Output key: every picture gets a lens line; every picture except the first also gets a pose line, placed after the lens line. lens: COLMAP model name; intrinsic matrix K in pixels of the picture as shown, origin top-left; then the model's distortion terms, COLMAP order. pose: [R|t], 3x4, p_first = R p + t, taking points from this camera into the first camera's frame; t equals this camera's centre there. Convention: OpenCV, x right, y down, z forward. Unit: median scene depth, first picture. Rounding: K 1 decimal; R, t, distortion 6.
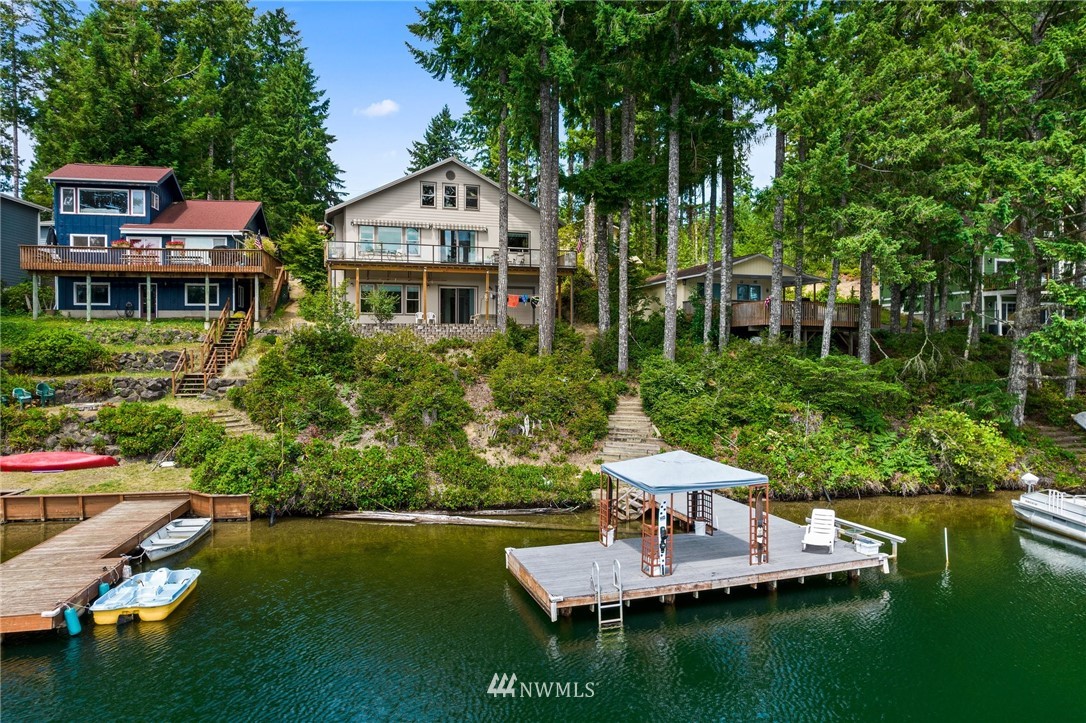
lens RADIAL K [[691.1, 0, 542.4], [0, 691.1, 353.3], [0, 0, 1]] dist [-0.023717, -0.000183]
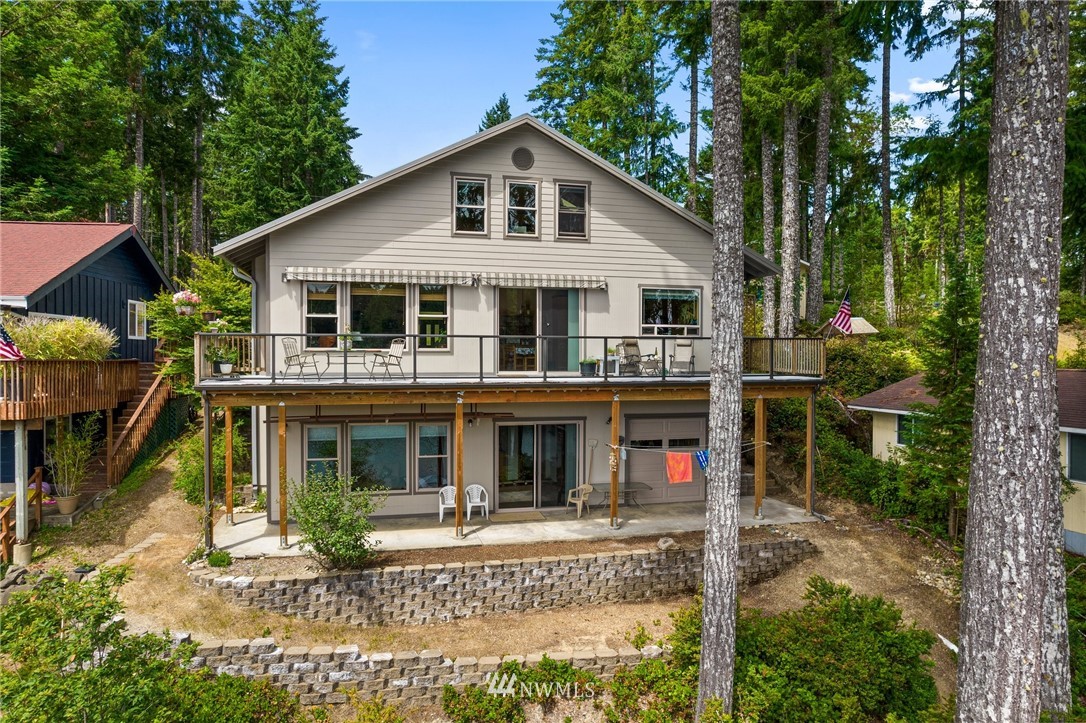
lens RADIAL K [[691.1, 0, 546.3], [0, 691.1, 369.4], [0, 0, 1]] dist [-0.023717, -0.000183]
pose [[0.997276, 0.004495, -0.073623, -0.085799], [-0.003867, 0.999955, 0.008666, -0.130542], [0.073658, -0.008358, 0.997249, 0.568997]]
